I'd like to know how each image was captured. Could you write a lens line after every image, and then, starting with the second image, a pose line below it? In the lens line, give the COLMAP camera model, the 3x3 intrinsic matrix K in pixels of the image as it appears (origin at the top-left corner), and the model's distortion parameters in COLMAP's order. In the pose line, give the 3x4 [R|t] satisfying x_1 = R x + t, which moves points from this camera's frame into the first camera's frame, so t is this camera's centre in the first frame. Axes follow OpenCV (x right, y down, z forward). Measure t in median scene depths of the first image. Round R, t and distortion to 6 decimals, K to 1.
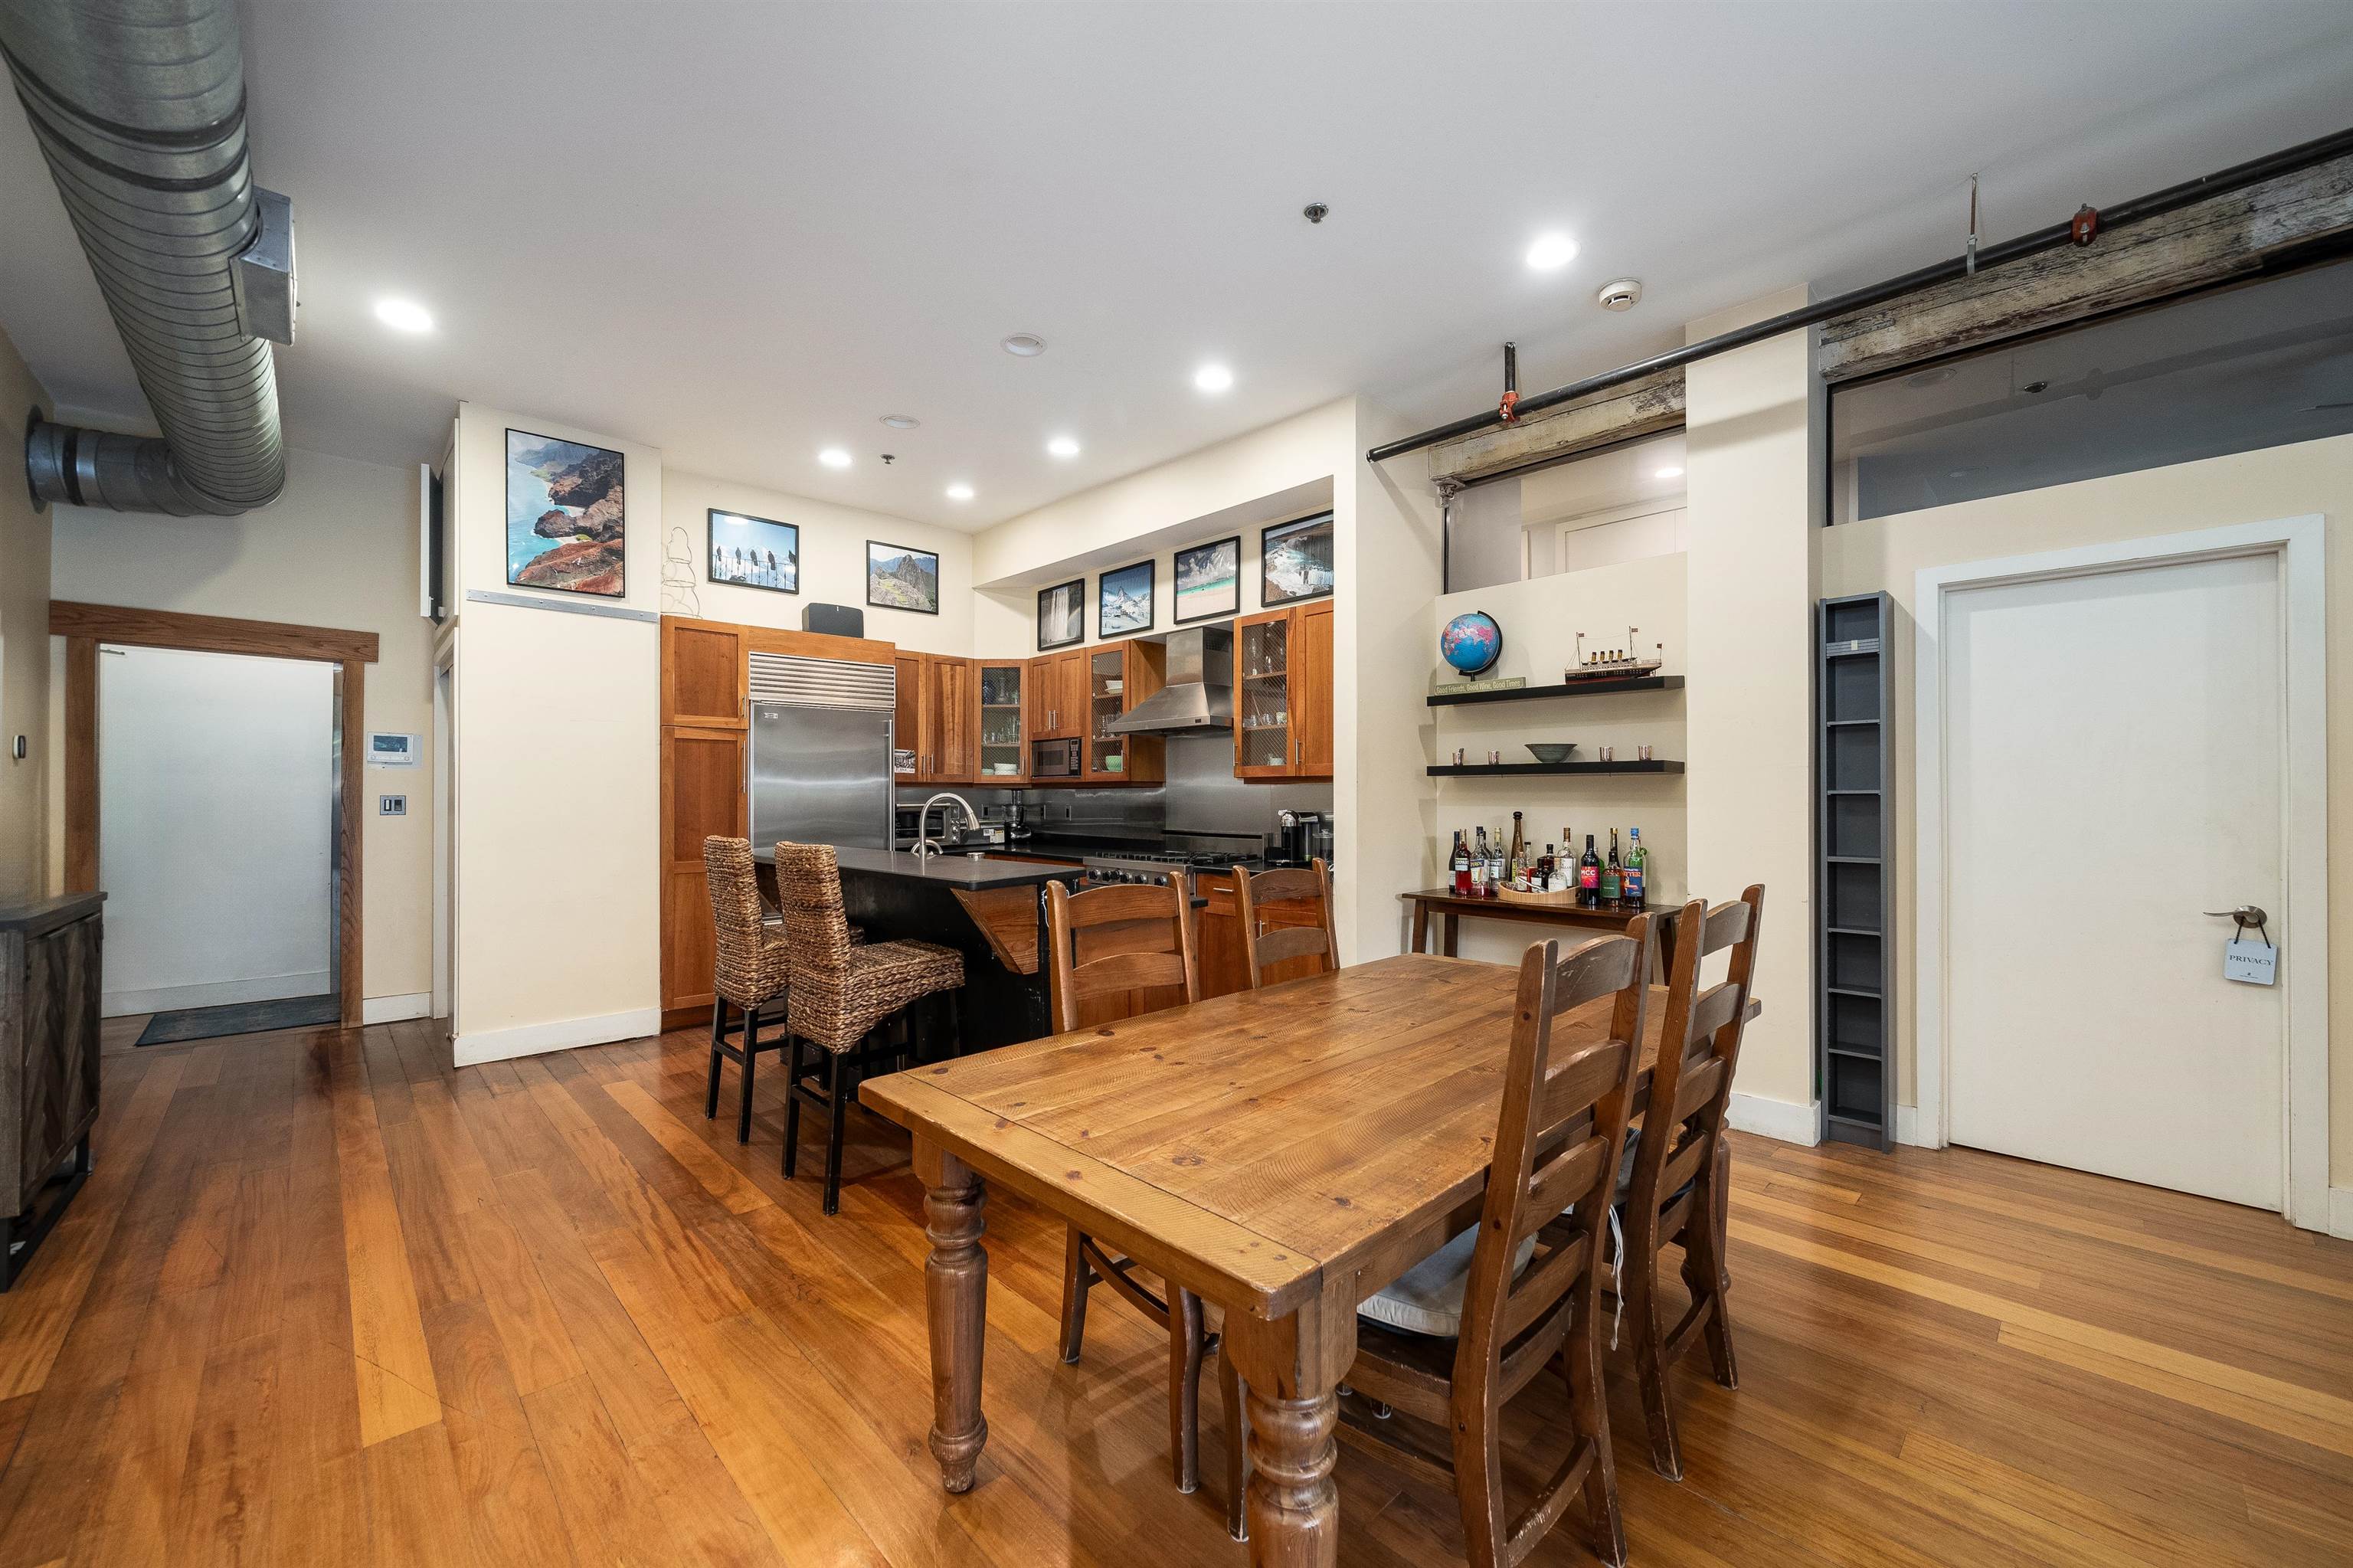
lens RADIAL K [[901.3, 0, 1165.7], [0, 901.3, 799.9], [0, 0, 1]] dist [-0.010748, 0.000957]
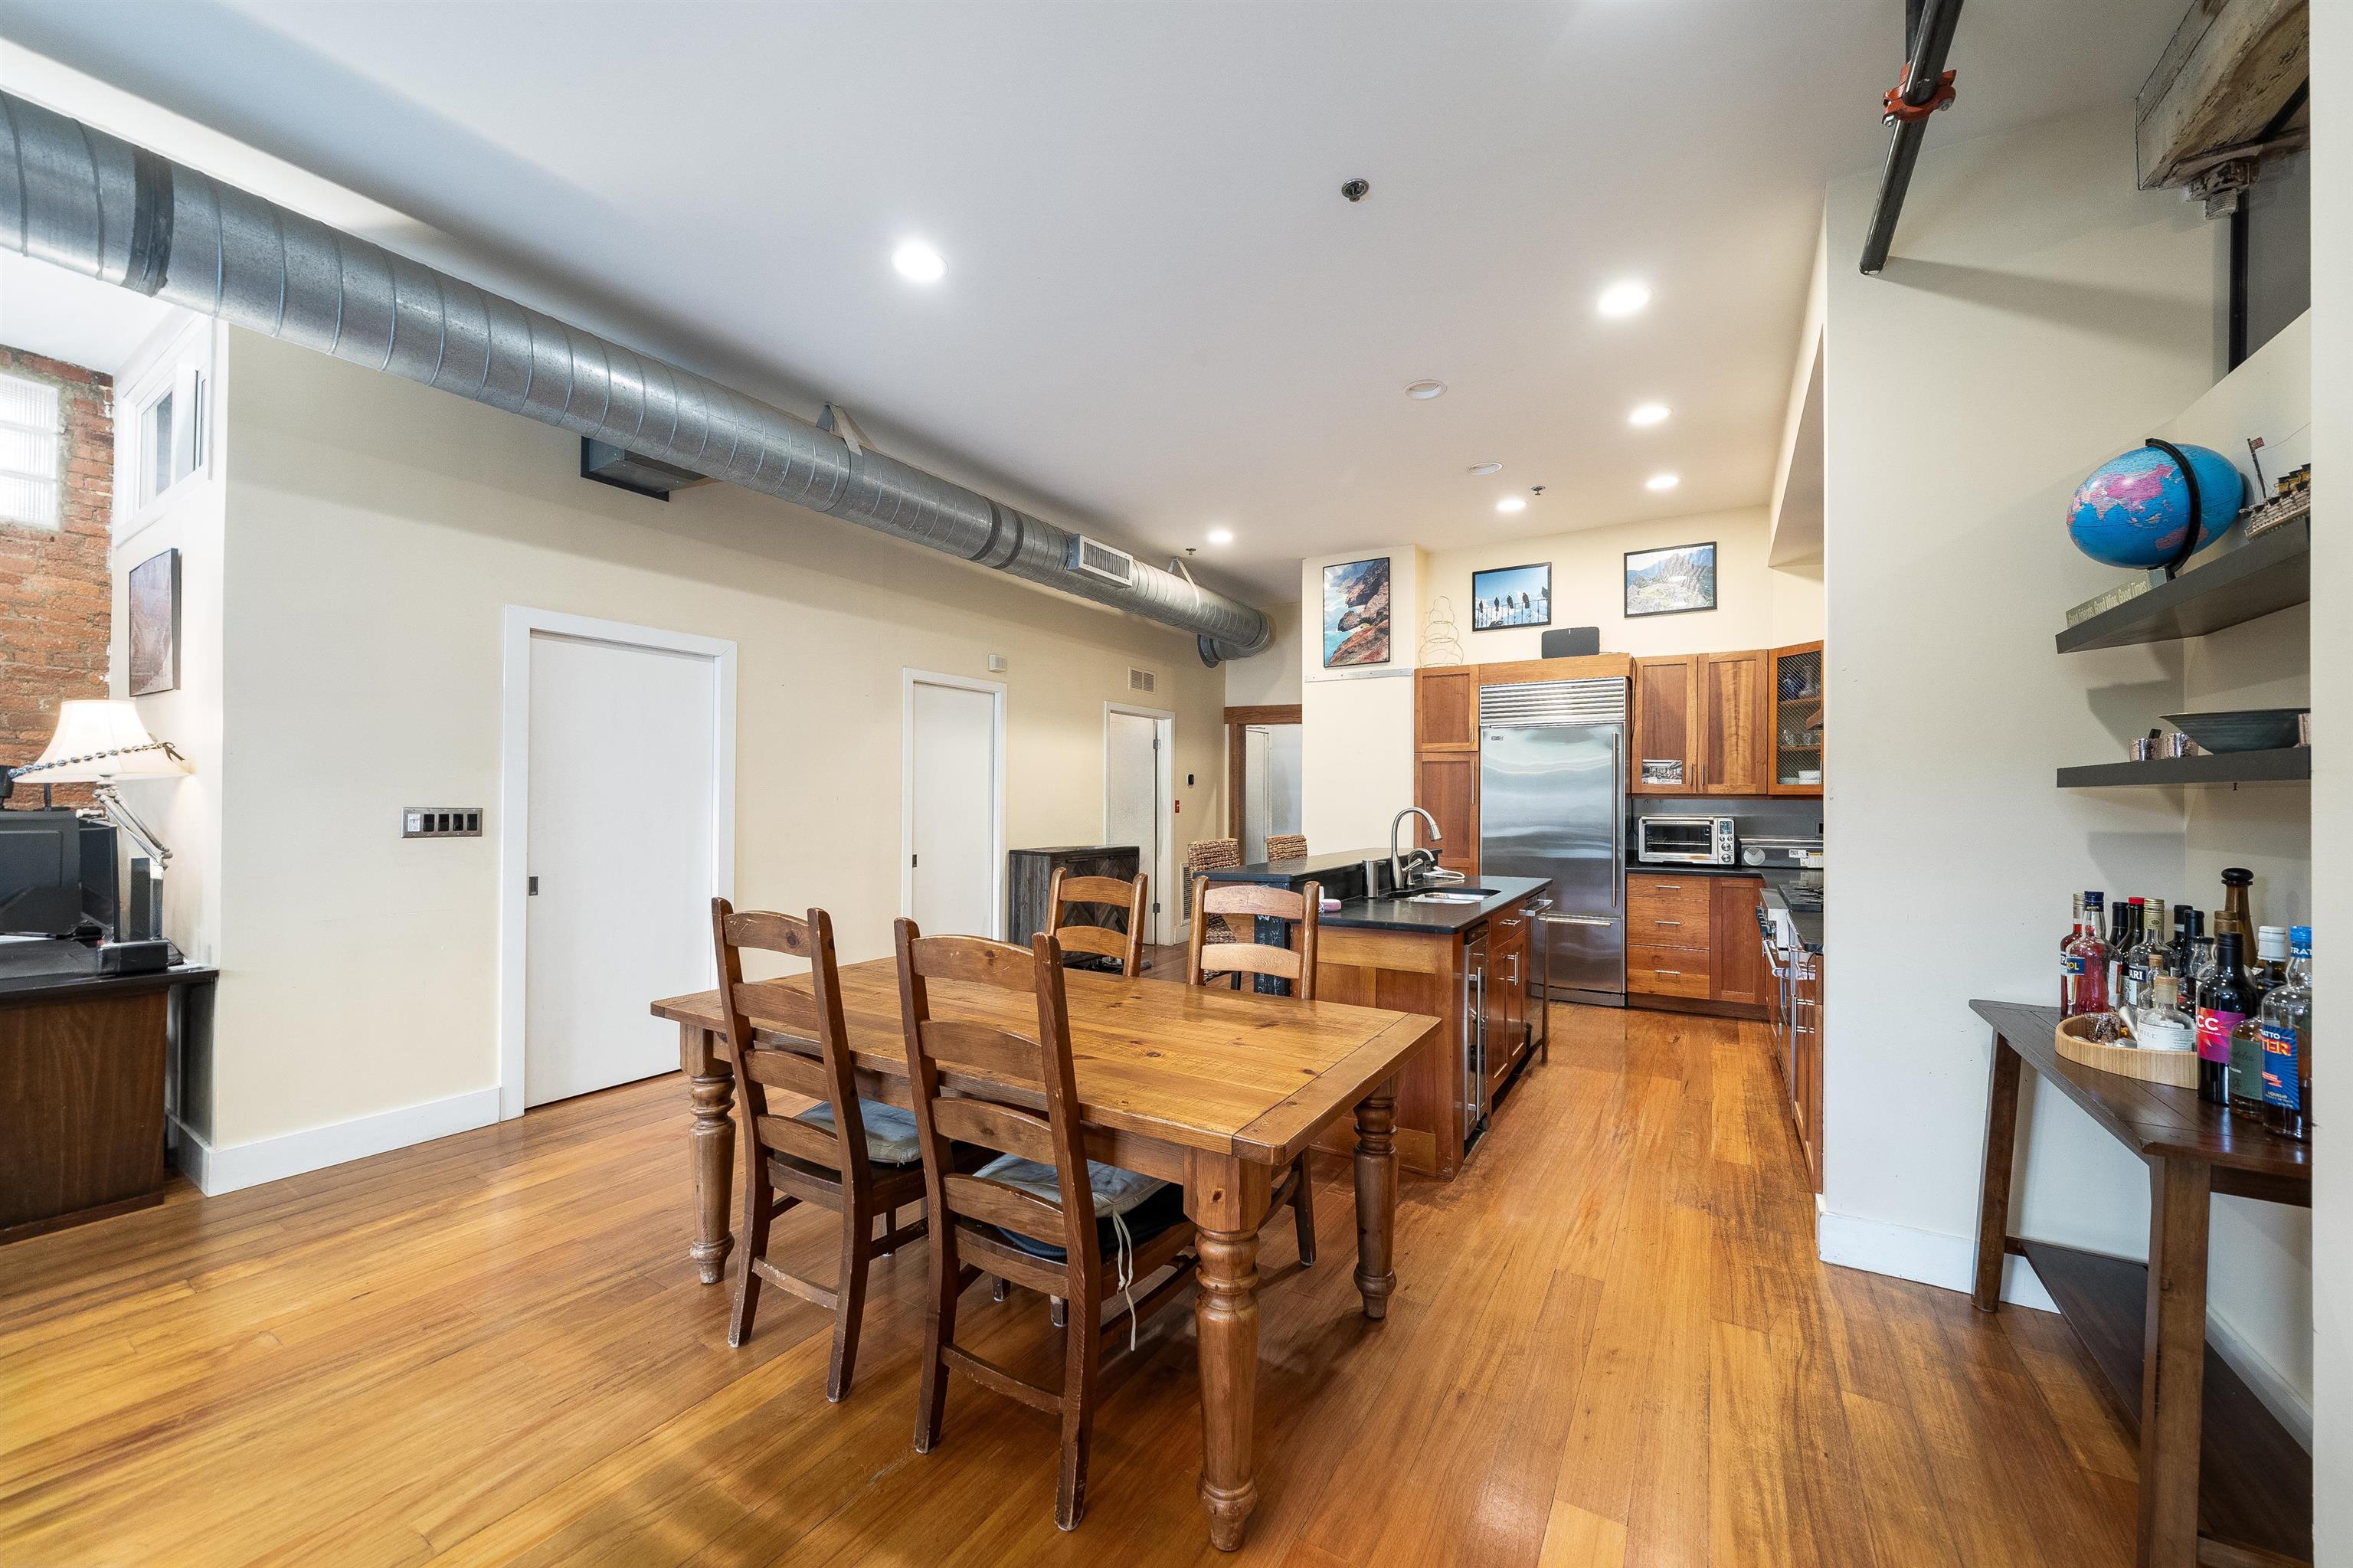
lens RADIAL K [[901.3, 0, 1182.3], [0, 901.3, 778.9], [0, 0, 1]] dist [-0.010748, 0.000957]
pose [[0.265805, -0.020132, -0.963817, 0.599566], [-0.010684, 0.999659, -0.023827, -0.011291], [0.963968, 0.016631, 0.265499, 0.325065]]
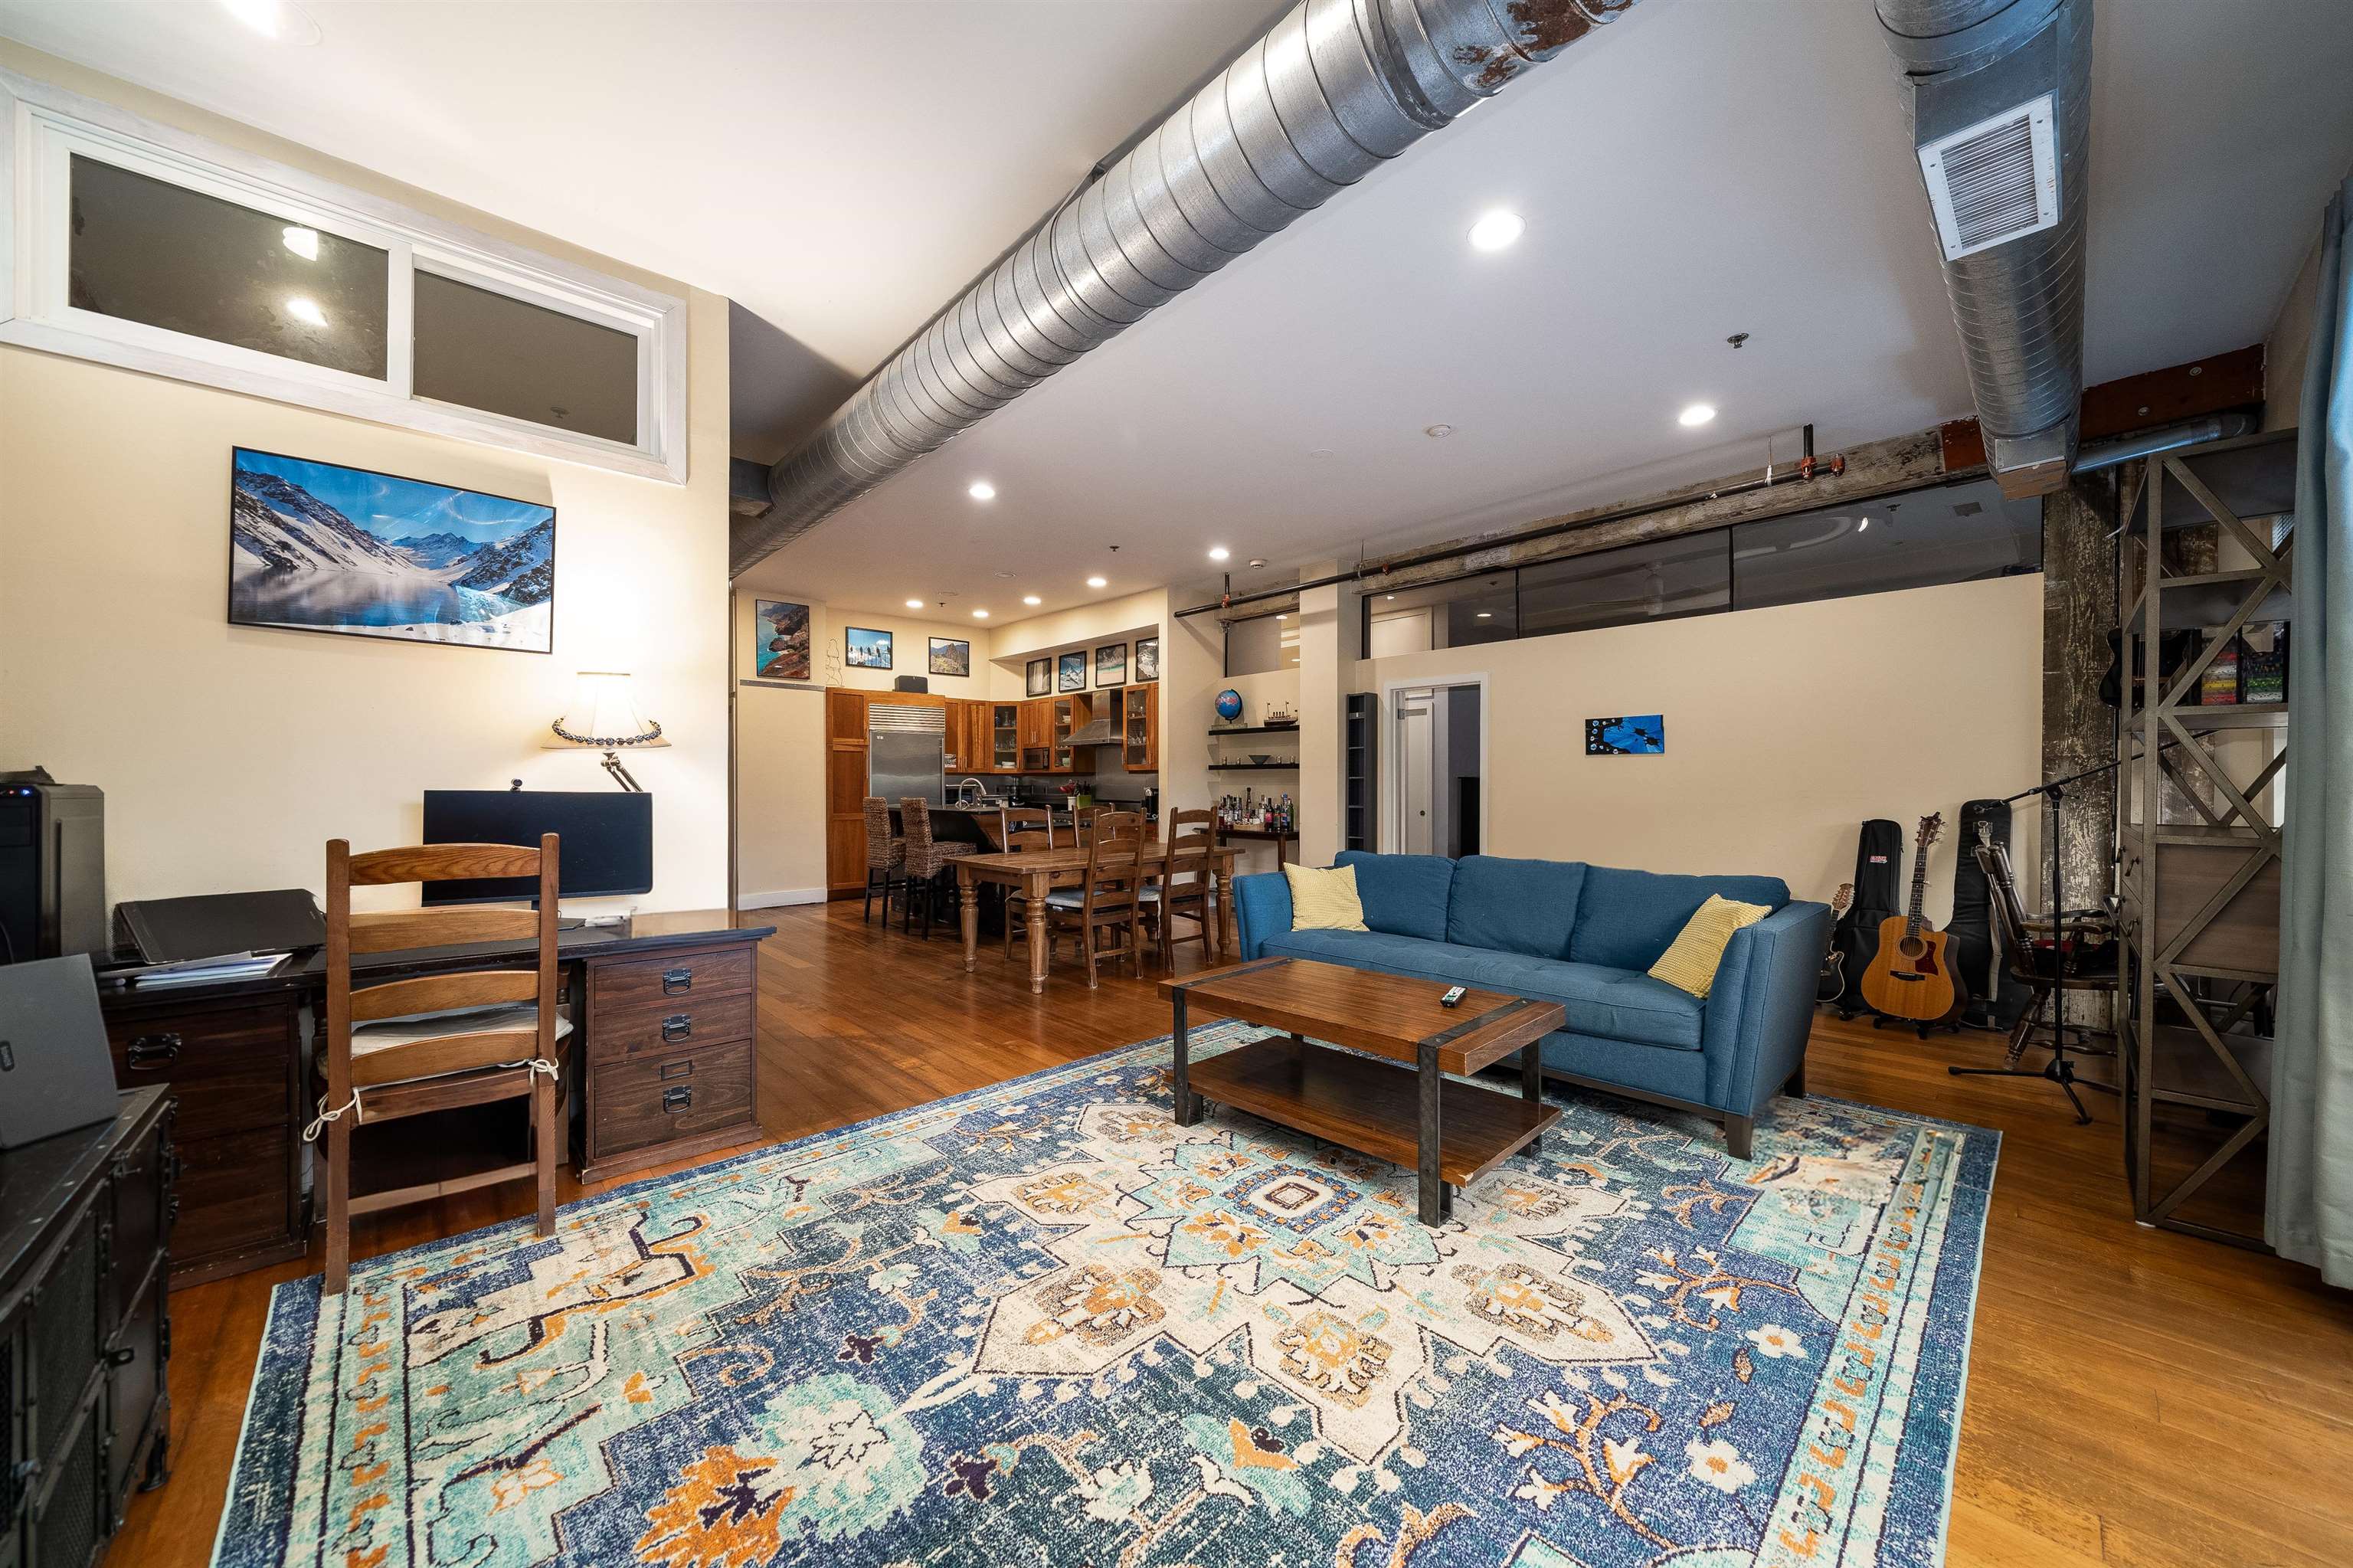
lens RADIAL K [[858.3, 0, 1179.4], [0, 858.3, 780.3], [0, 0, 1]] dist [-0.011885, -0.000057]
pose [[0.999881, -0.003314, -0.015069, 0.225955], [0.003223, 0.999977, -0.006037, 0.007598], [0.015089, 0.005988, 0.999868, -0.826061]]
